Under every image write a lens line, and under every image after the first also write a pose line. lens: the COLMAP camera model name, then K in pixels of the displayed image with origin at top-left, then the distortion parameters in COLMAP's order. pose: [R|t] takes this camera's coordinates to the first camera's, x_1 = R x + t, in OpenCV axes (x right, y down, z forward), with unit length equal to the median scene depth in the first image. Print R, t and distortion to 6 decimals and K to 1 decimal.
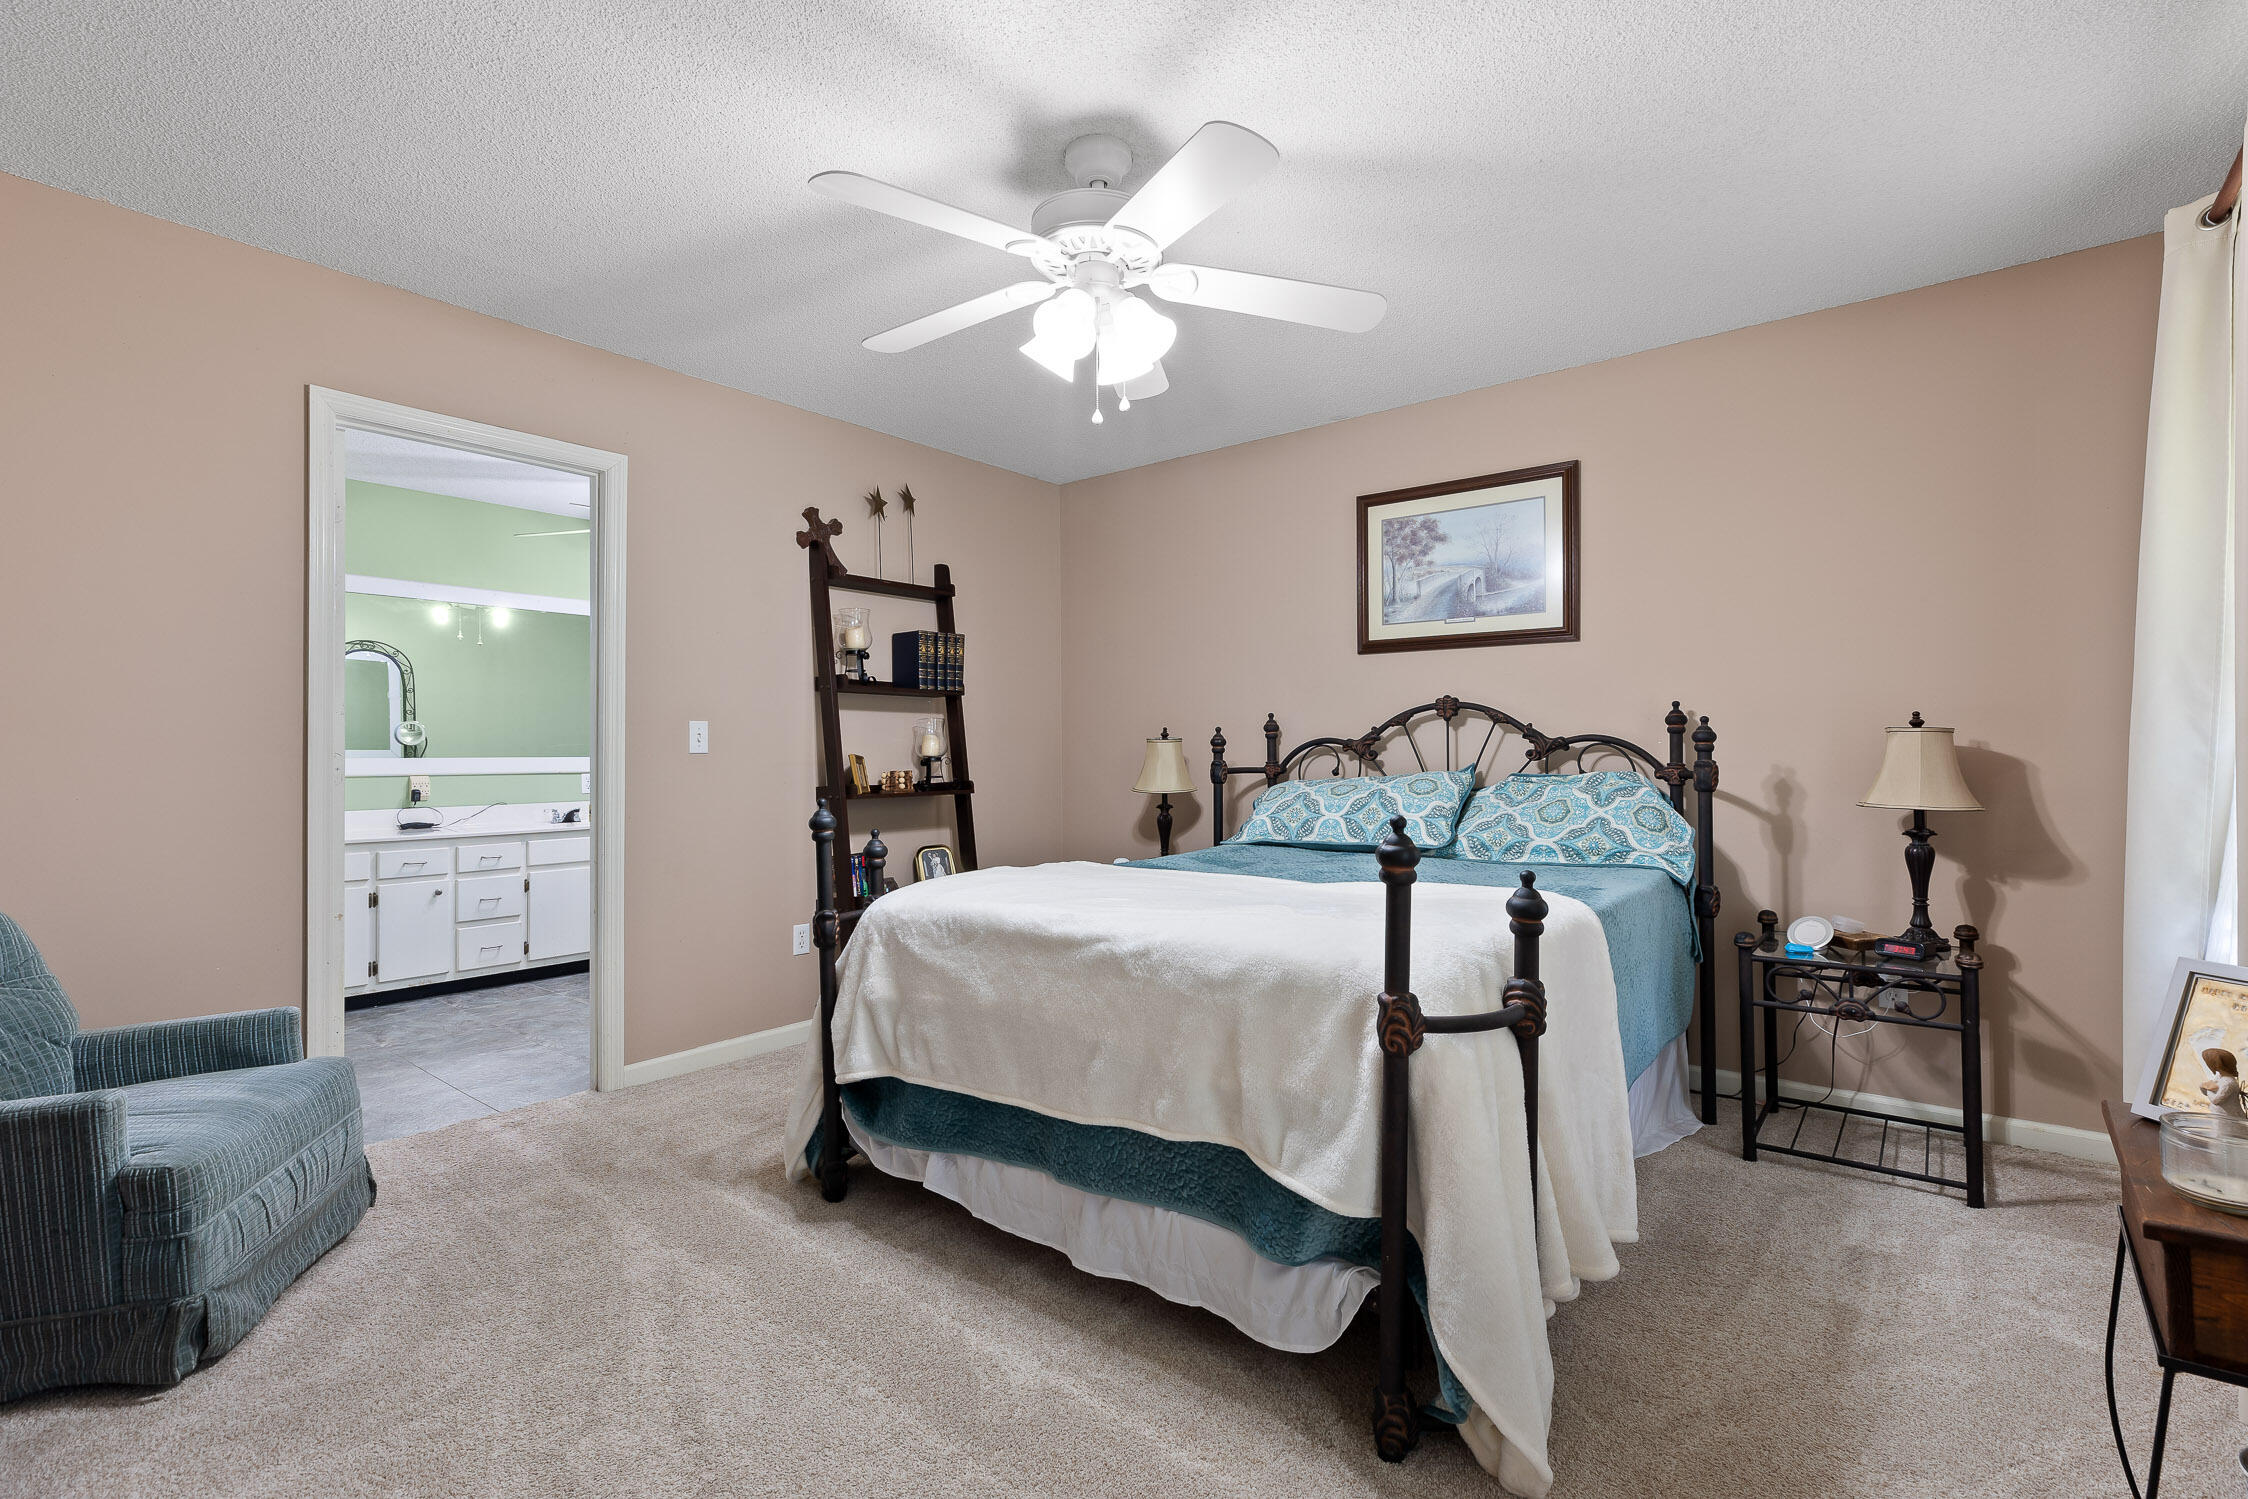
lens RADIAL K [[1014.3, 0, 1124.0], [0, 1014.3, 749.5], [0, 0, 1]] dist [0.002166, 0.000224]
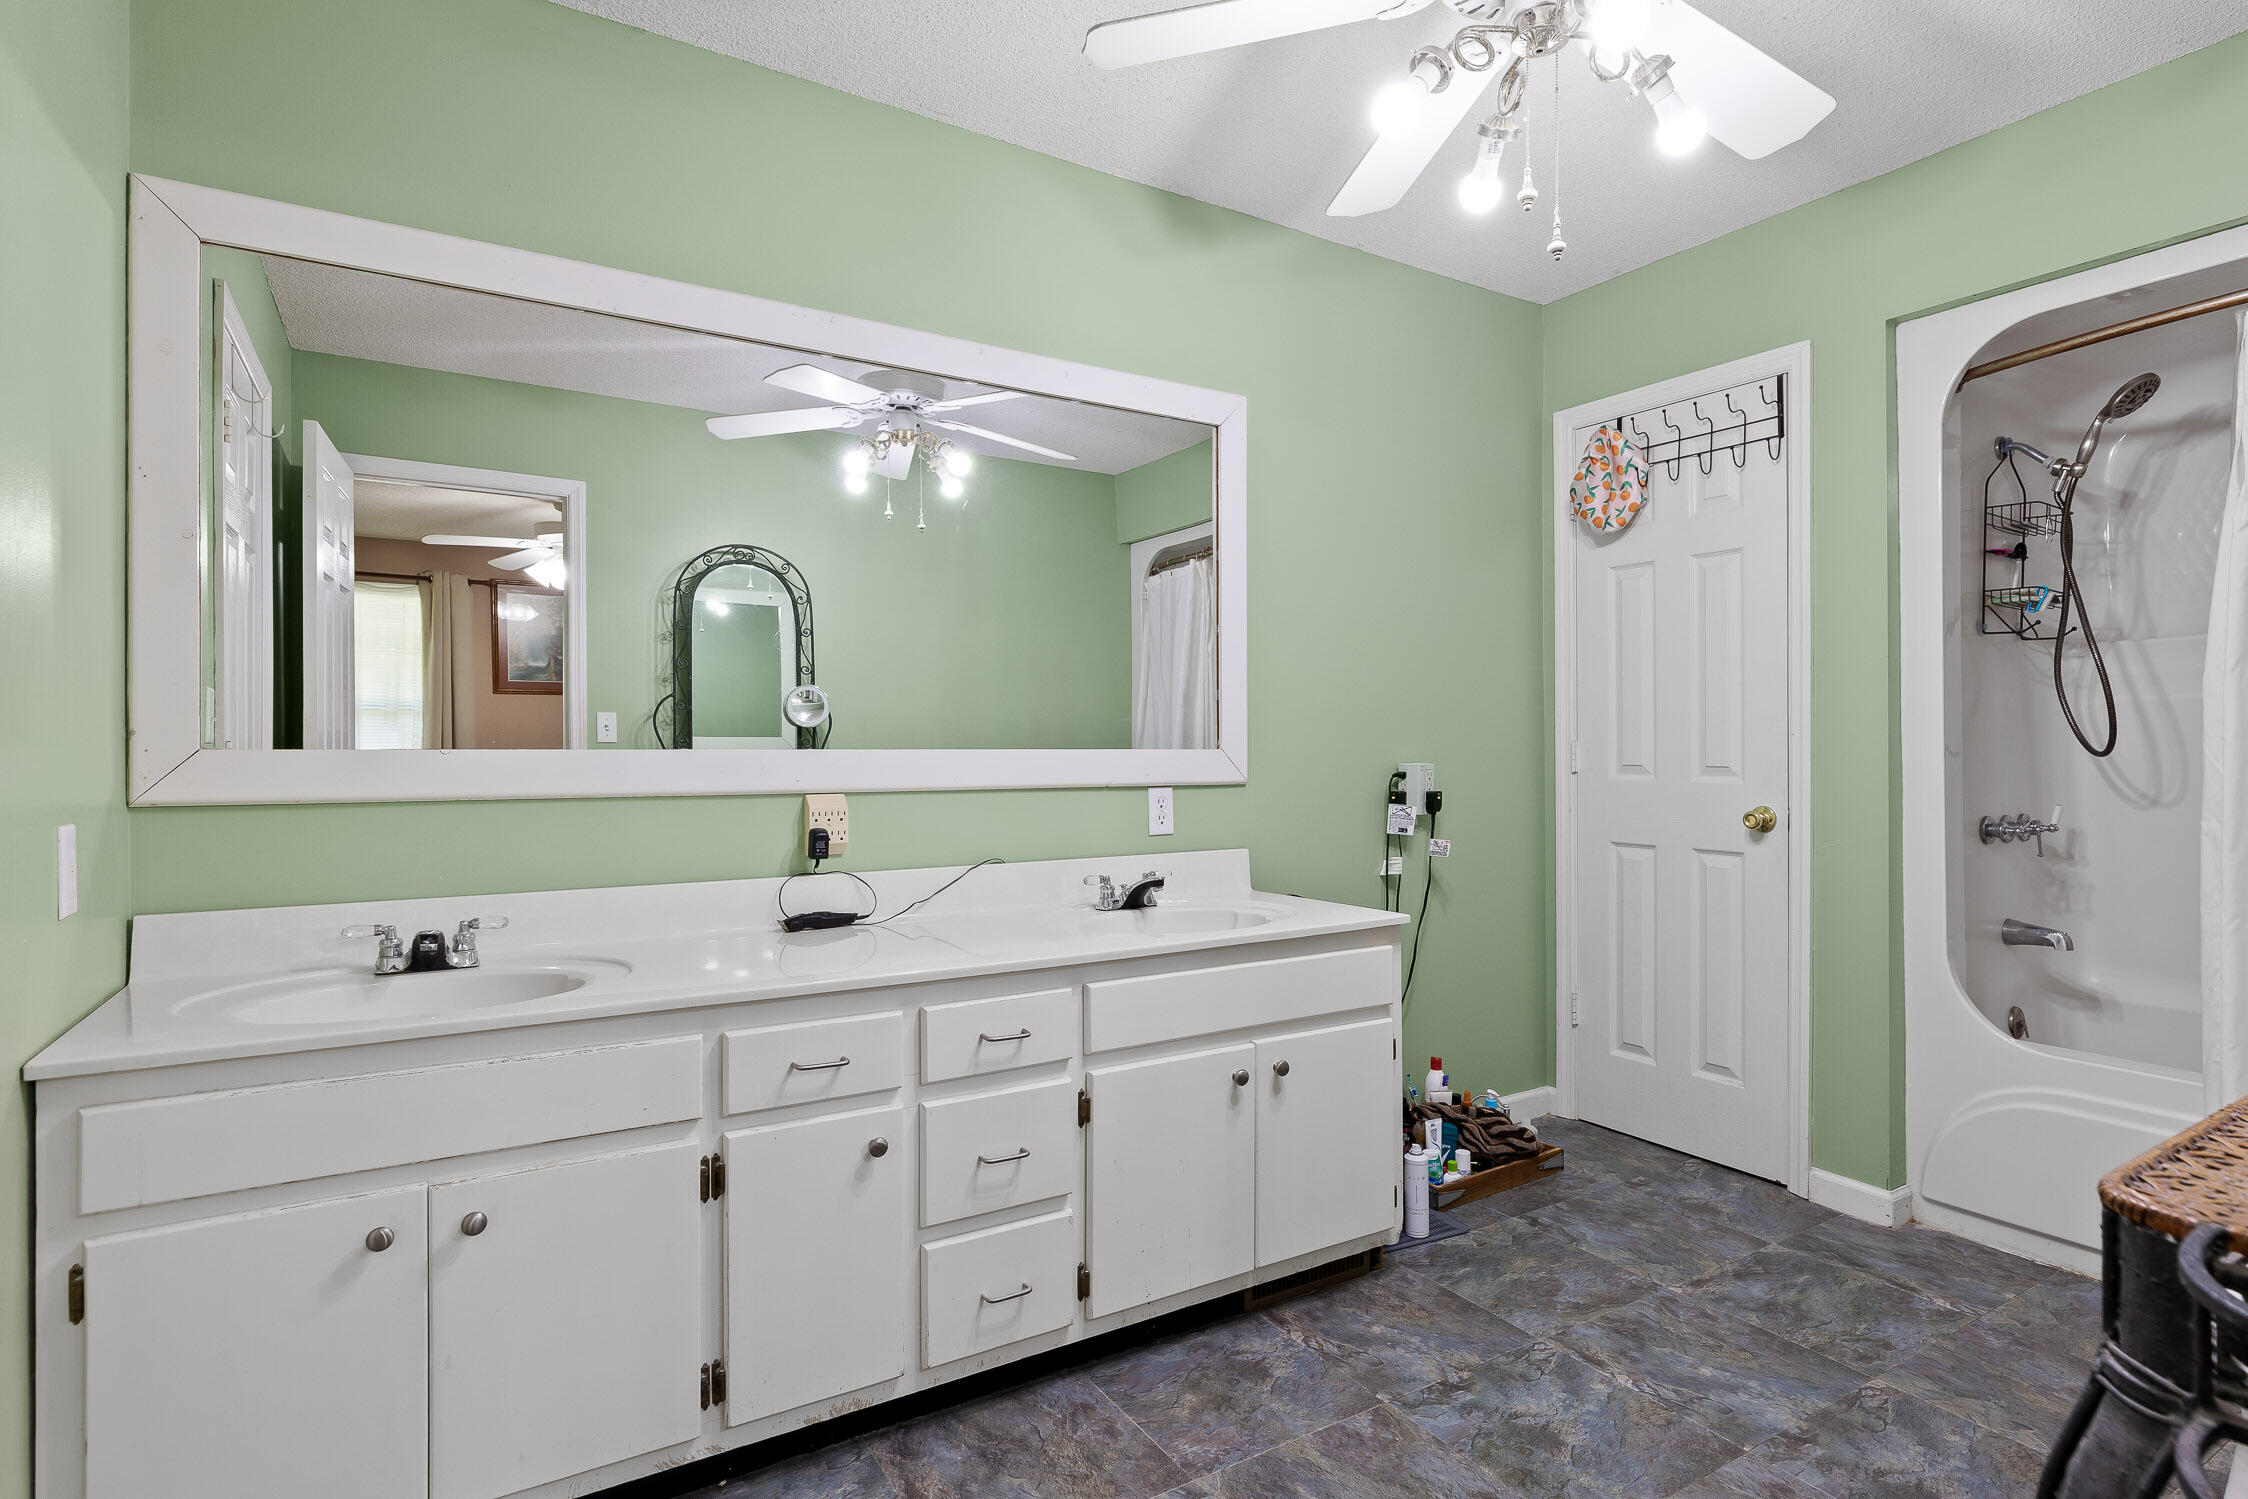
lens RADIAL K [[1140.1, 0, 1124.0], [0, 1140.1, 749.5], [0, 0, 1]] dist [-0.001985, -0.000169]
pose [[0.942383, 0.003264, -0.334520, -0.436789], [-0.001035, 0.999976, 0.006841, 0.005421], [0.334534, -0.006101, 0.942364, 0.621414]]
